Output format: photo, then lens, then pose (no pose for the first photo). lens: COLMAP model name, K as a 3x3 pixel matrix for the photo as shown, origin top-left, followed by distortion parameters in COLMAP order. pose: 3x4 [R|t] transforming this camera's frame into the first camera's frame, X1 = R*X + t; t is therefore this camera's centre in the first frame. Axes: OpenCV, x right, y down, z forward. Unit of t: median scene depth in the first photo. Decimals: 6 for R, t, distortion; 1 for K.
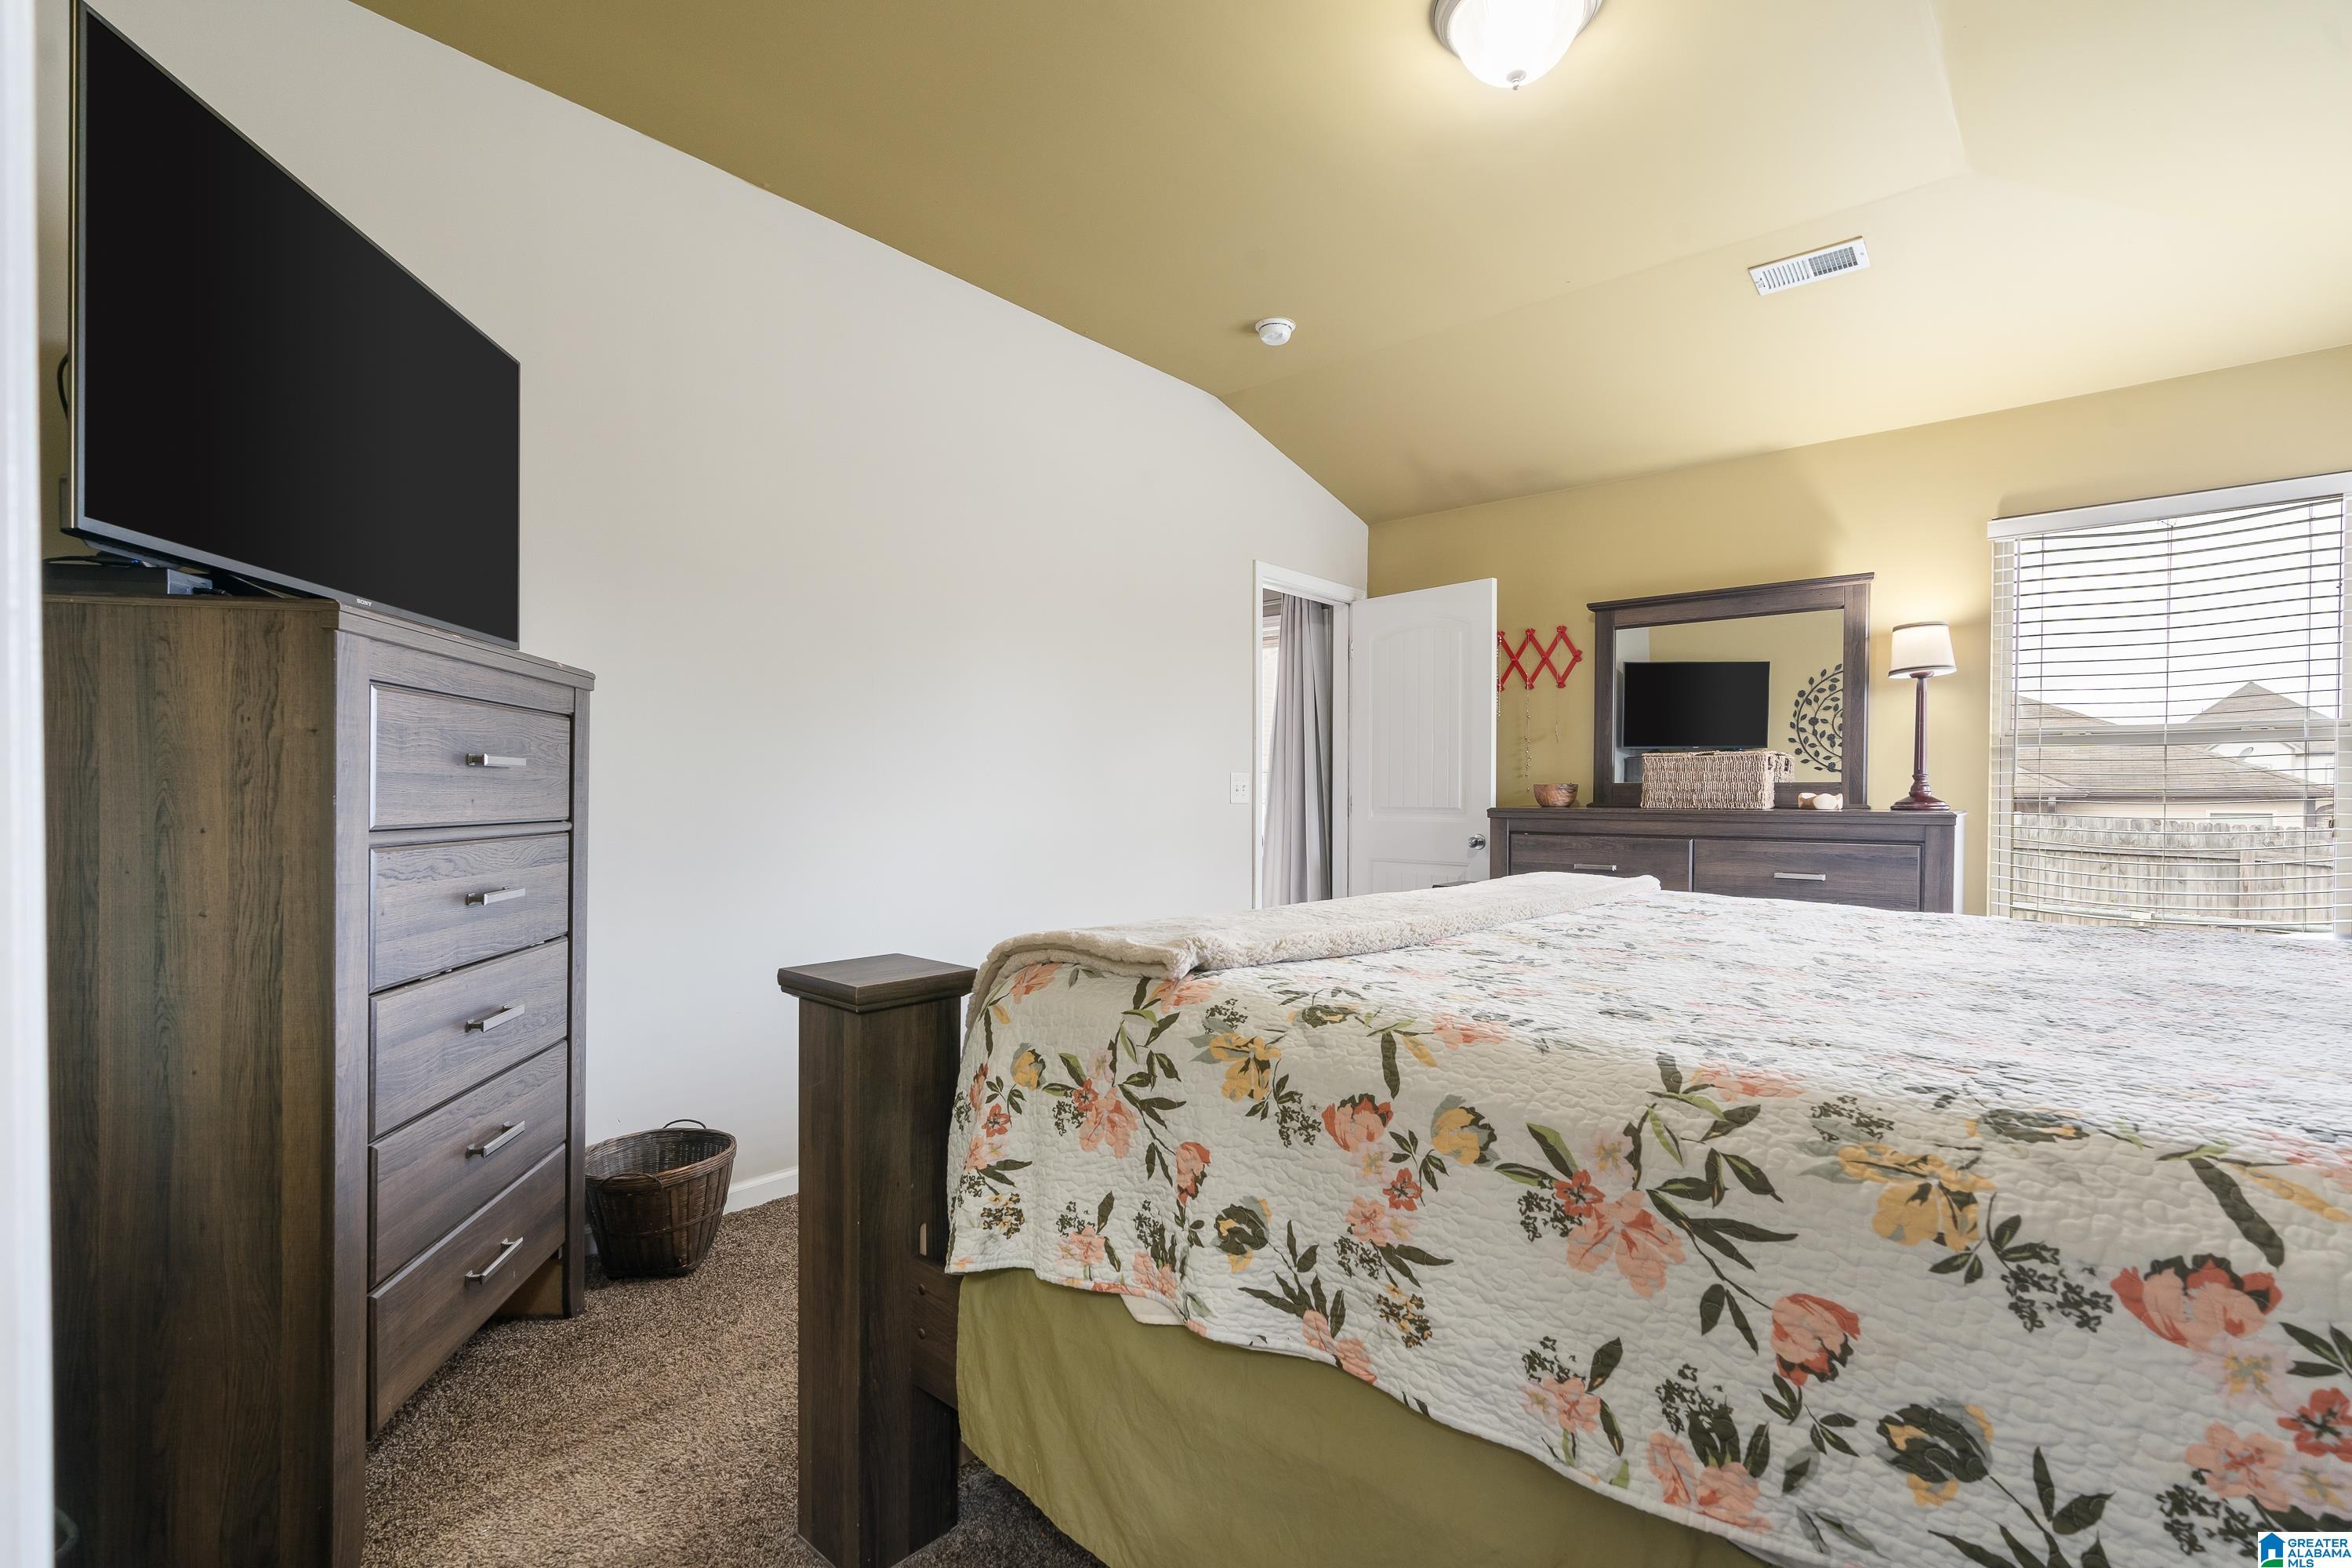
lens RADIAL K [[1035.2, 0, 1210.9], [0, 1035.2, 793.6], [0, 0, 1]] dist [-0.003040, 0.000777]
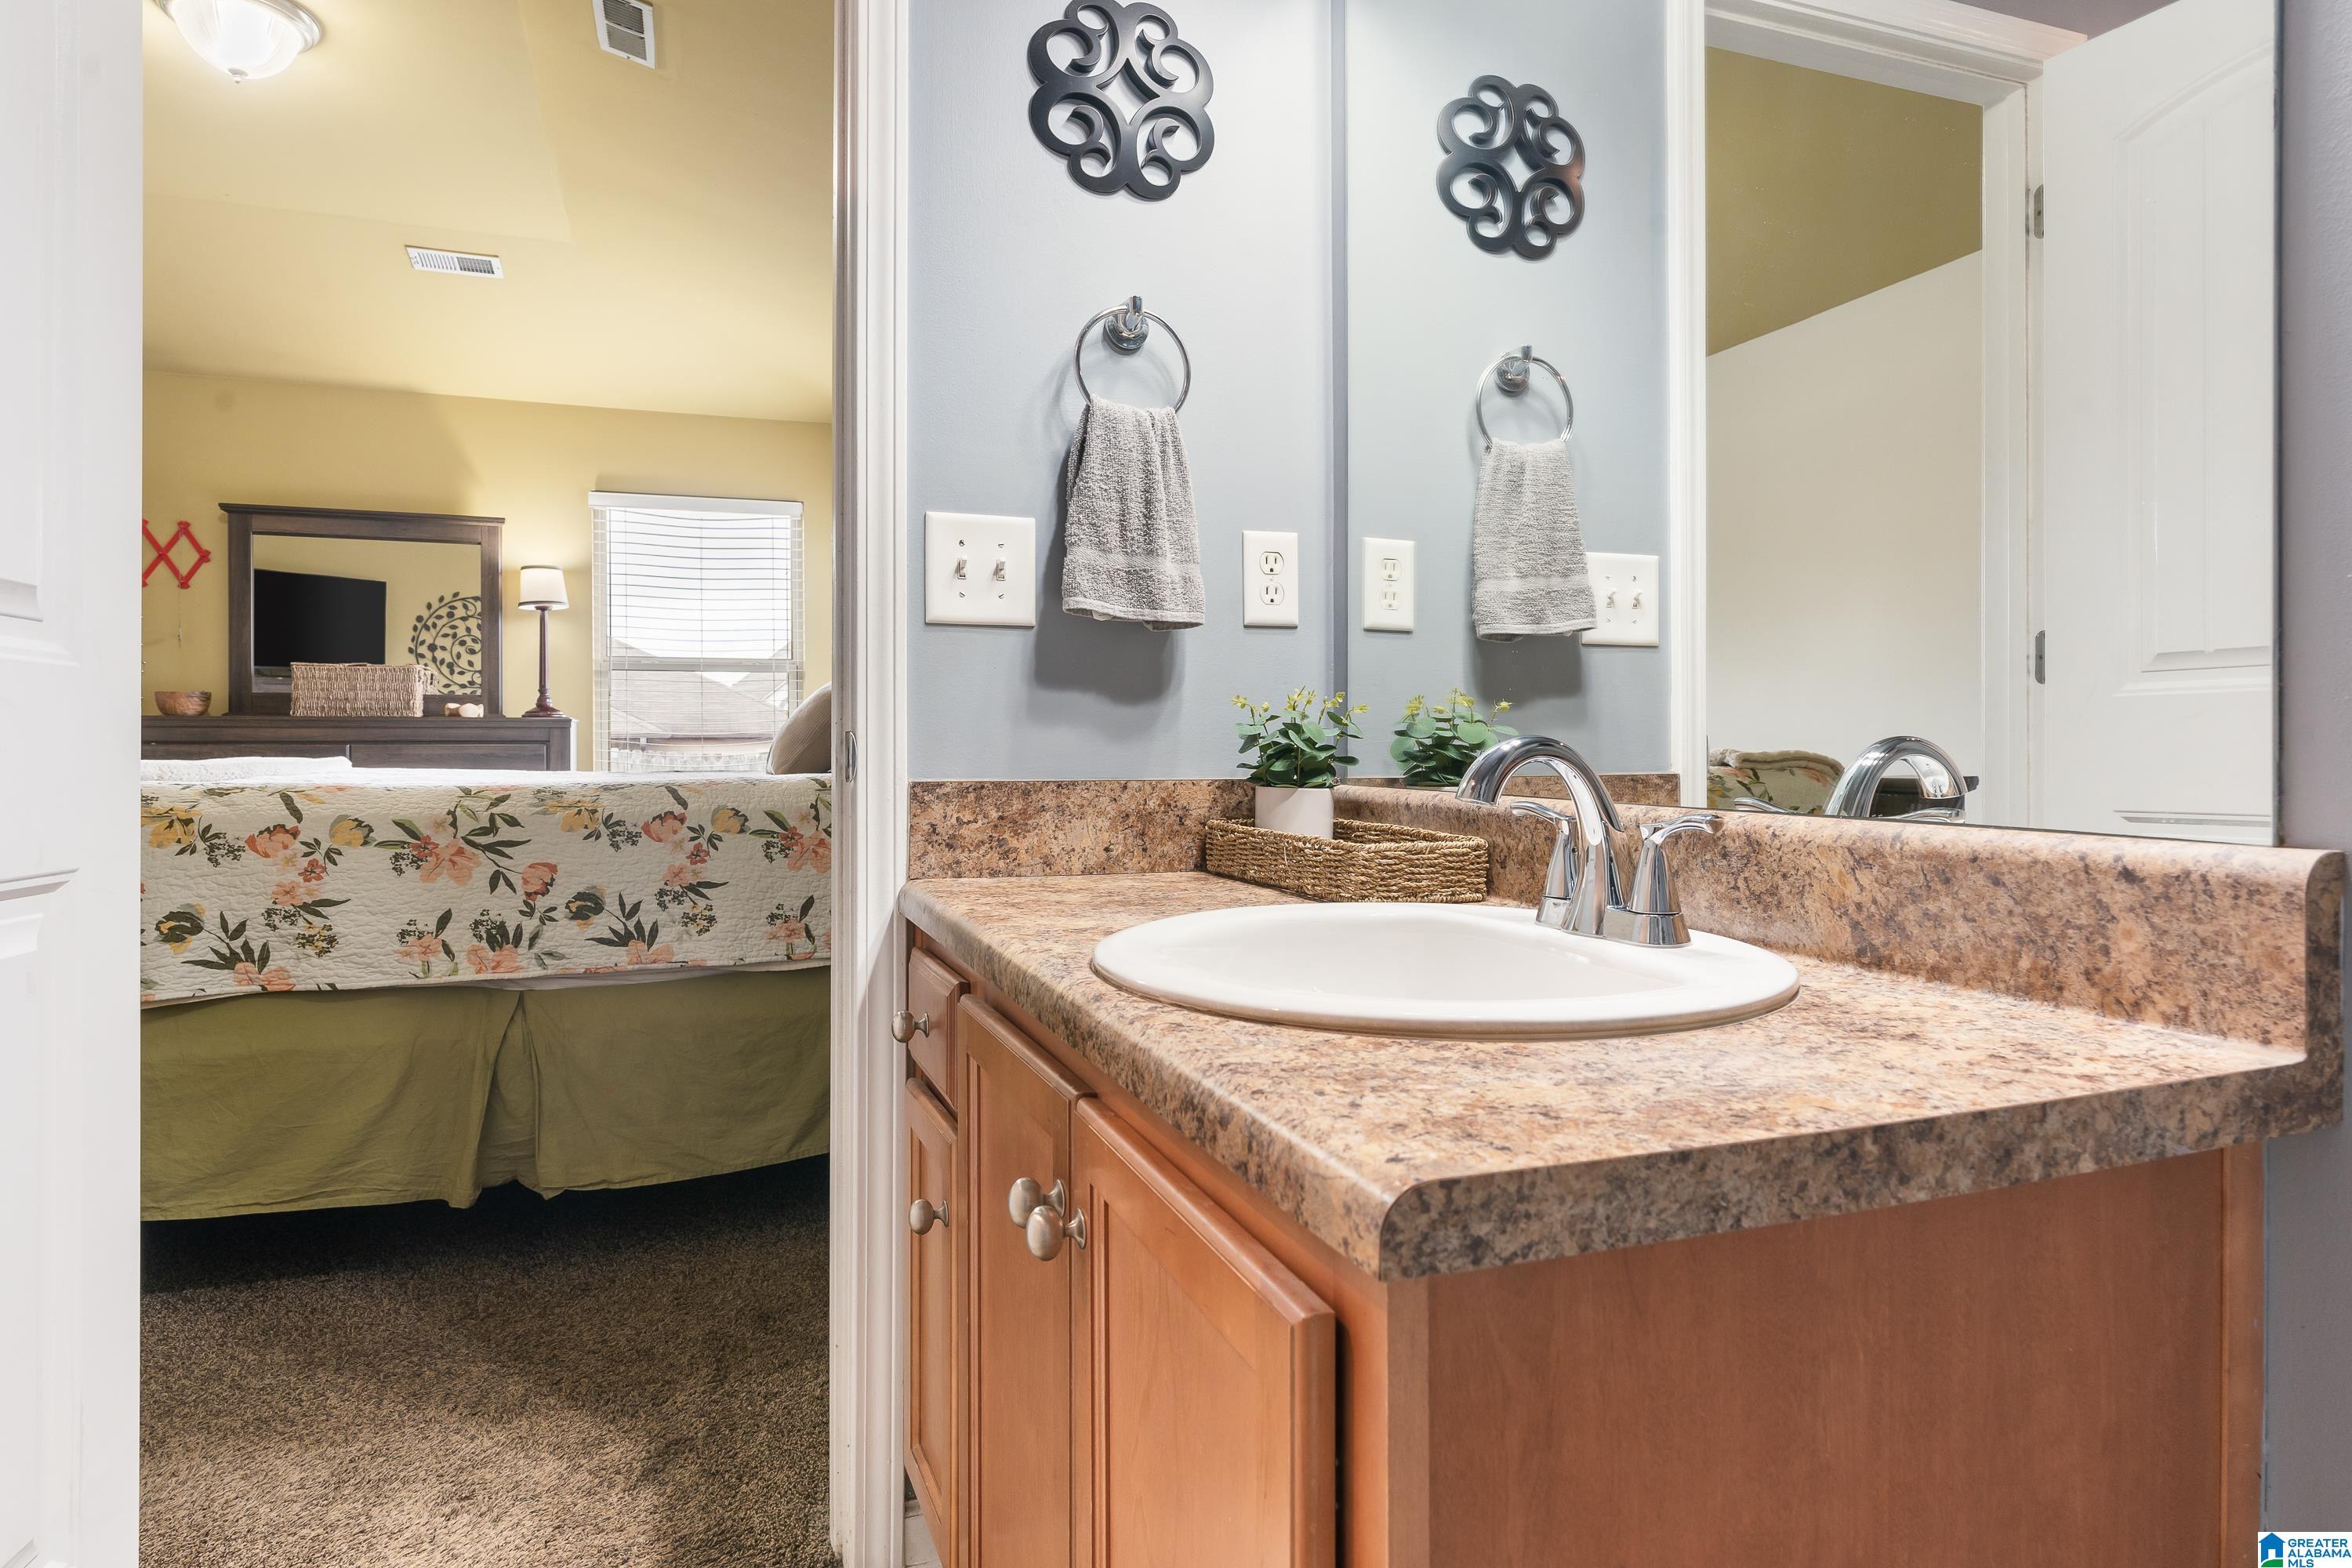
lens RADIAL K [[1297.4, 0, 1176.0], [0, 1297.4, 784.0], [0, 0, 1]] dist [-0.000185, -0.001605]
pose [[0.479654, -0.030083, 0.876942, -1.010895], [0.008019, 0.999521, 0.029902, 0.175982], [-0.877421, -0.007310, 0.479665, -1.308222]]
